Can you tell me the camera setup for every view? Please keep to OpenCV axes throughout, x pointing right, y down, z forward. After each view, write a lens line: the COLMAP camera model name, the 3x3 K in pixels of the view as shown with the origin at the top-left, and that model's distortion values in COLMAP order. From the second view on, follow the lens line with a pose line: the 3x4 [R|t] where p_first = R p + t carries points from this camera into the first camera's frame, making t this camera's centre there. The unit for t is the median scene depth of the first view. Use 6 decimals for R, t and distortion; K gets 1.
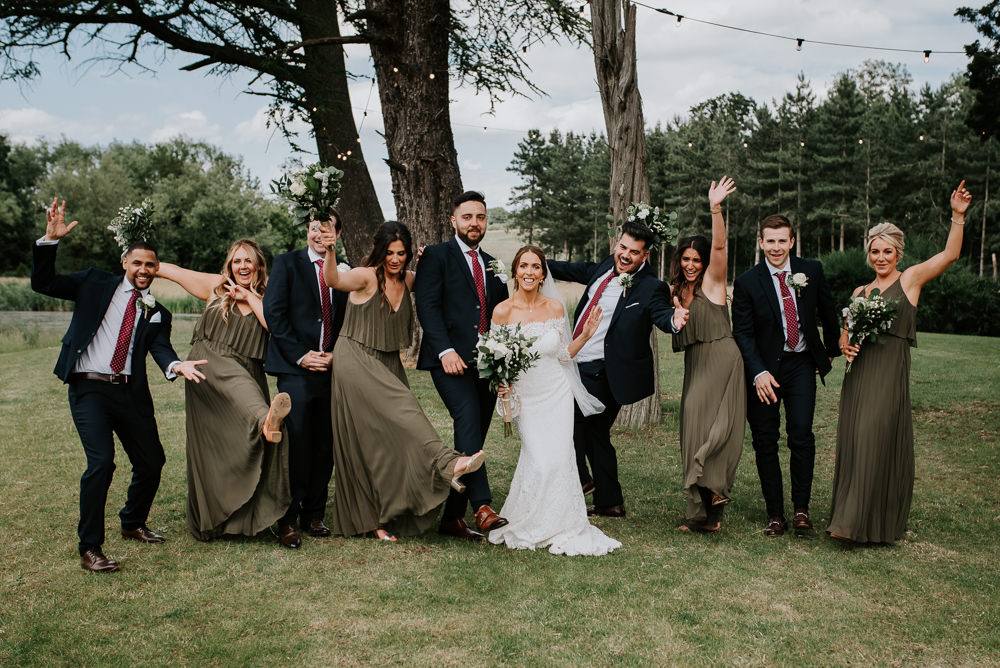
lens RADIAL K [[1028.1, 0, 502.6], [0, 1028.1, 362.7], [0, 0, 1]] dist [-0.052936, 0.054417]
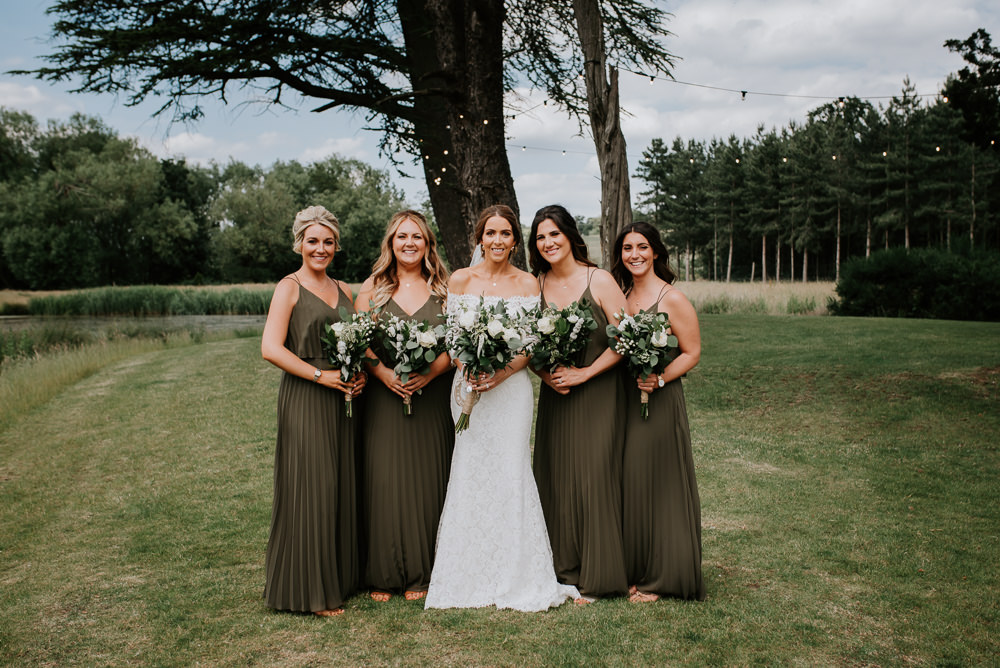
lens RADIAL K [[990.1, 0, 532.3], [0, 990.1, 334.3], [0, 0, 1]] dist [-0.046863, 0.024074]
pose [[0.992787, -0.012944, -0.119192, 0.025198], [0.009883, 0.999607, -0.026240, 0.002848], [0.119485, 0.024873, 0.992524, -0.038009]]
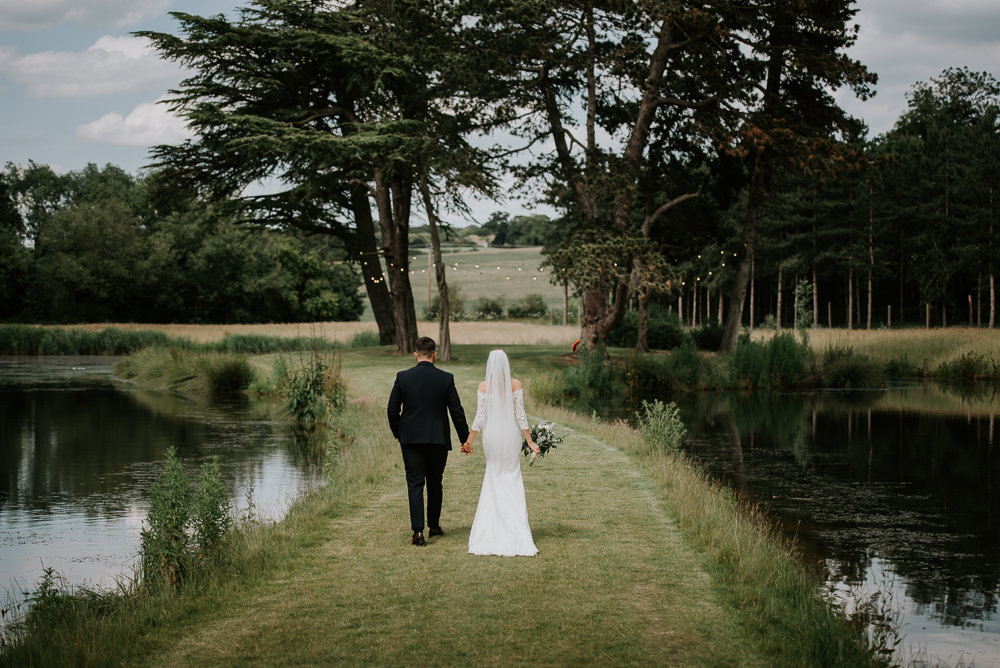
lens RADIAL K [[2036.4, 0, 500.0], [0, 2036.4, 334.0], [0, 0, 1]] dist [-0.073051, -0.022471]
pose [[0.996796, -0.007145, -0.079661, 0.131679], [0.001346, 0.997358, -0.072624, 0.069416], [0.079970, 0.072284, 0.994173, -0.917685]]
